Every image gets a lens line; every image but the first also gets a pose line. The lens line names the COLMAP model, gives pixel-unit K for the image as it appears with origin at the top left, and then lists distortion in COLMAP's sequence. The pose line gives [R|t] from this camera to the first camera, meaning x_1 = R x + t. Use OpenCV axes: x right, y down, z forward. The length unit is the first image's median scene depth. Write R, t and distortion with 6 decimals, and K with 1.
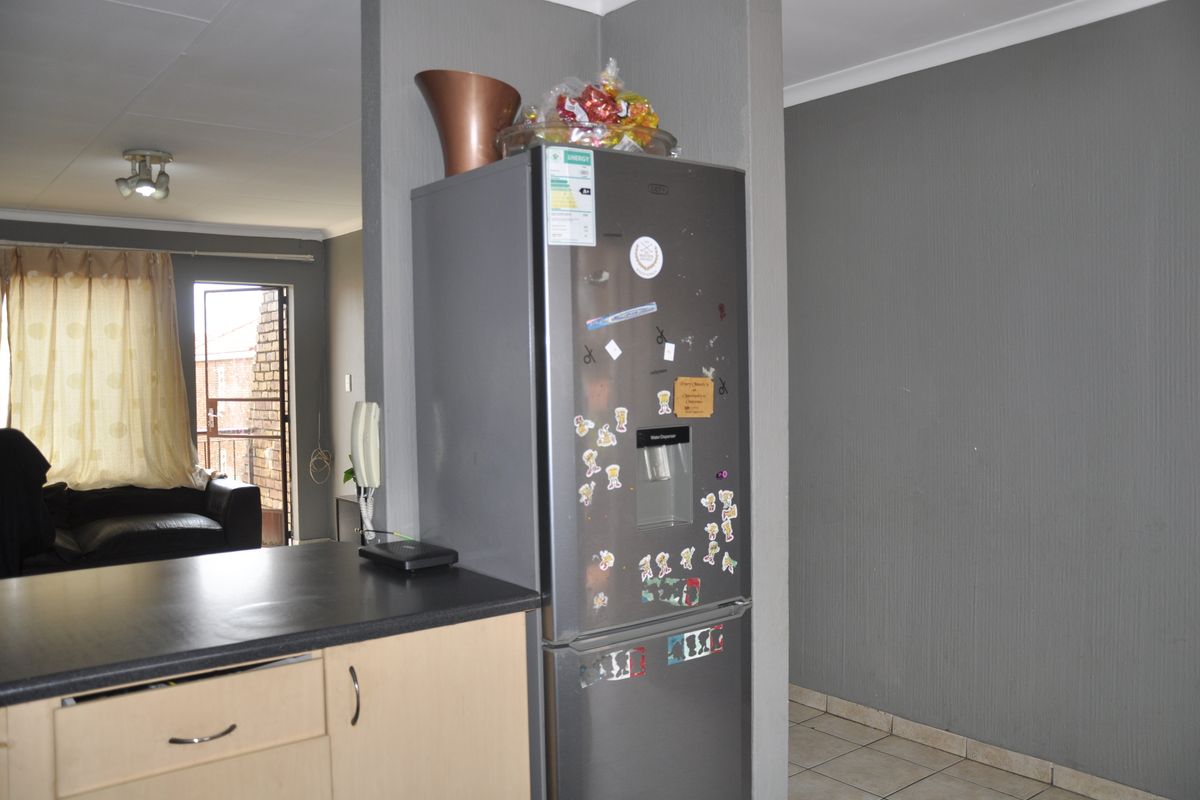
lens RADIAL K [[964.9, 0, 606.4], [0, 964.9, 400.4], [0, 0, 1]] dist [-0.101436, 0.031791]
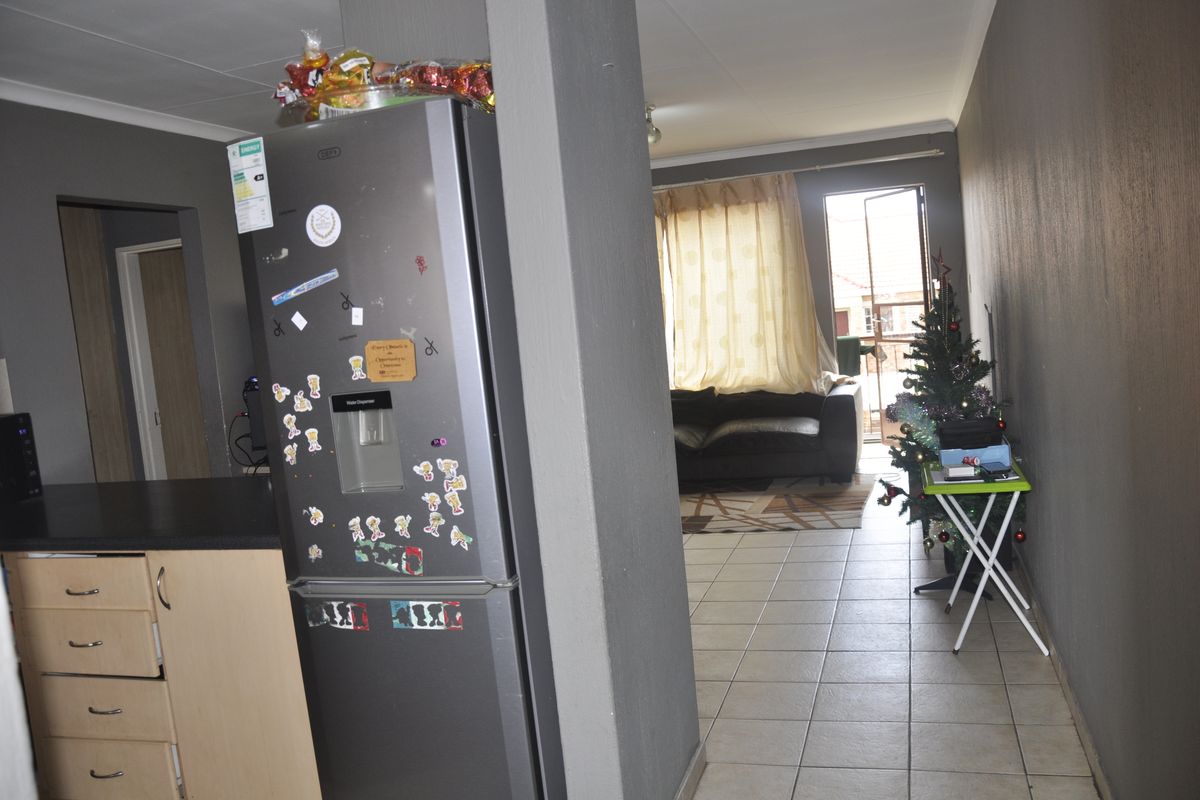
lens RADIAL K [[964.9, 0, 602.3], [0, 964.9, 394.5], [0, 0, 1]] dist [-0.101436, 0.031791]
pose [[0.568680, 0.032756, -0.821907, 0.967185], [0.063249, 0.994507, 0.083397, -0.035158], [0.820124, -0.099410, 0.563484, 0.616621]]
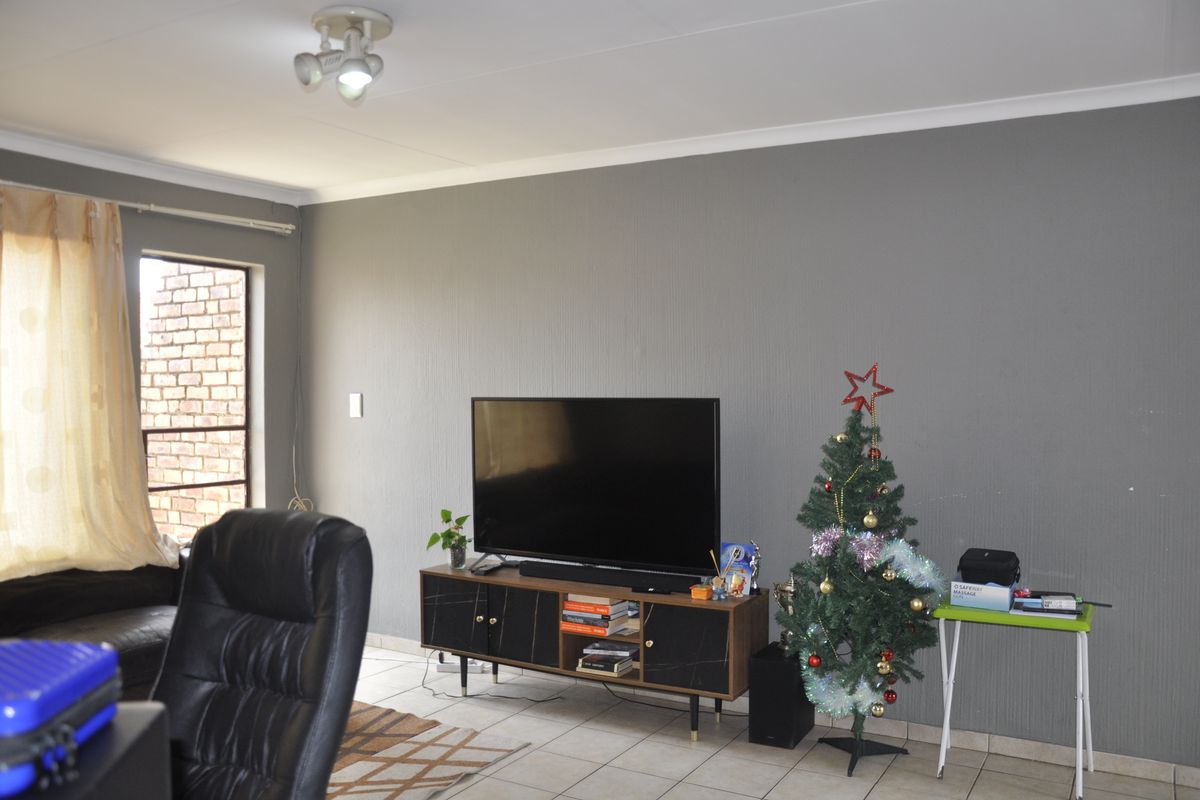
lens RADIAL K [[964.9, 0, 601.4], [0, 964.9, 400.6], [0, 0, 1]] dist [-0.101436, 0.031791]
pose [[0.924279, 0.005638, 0.381676, -1.263121], [0.000594, 0.999868, -0.016207, -0.032243], [-0.381717, 0.015207, 0.924154, 0.882528]]
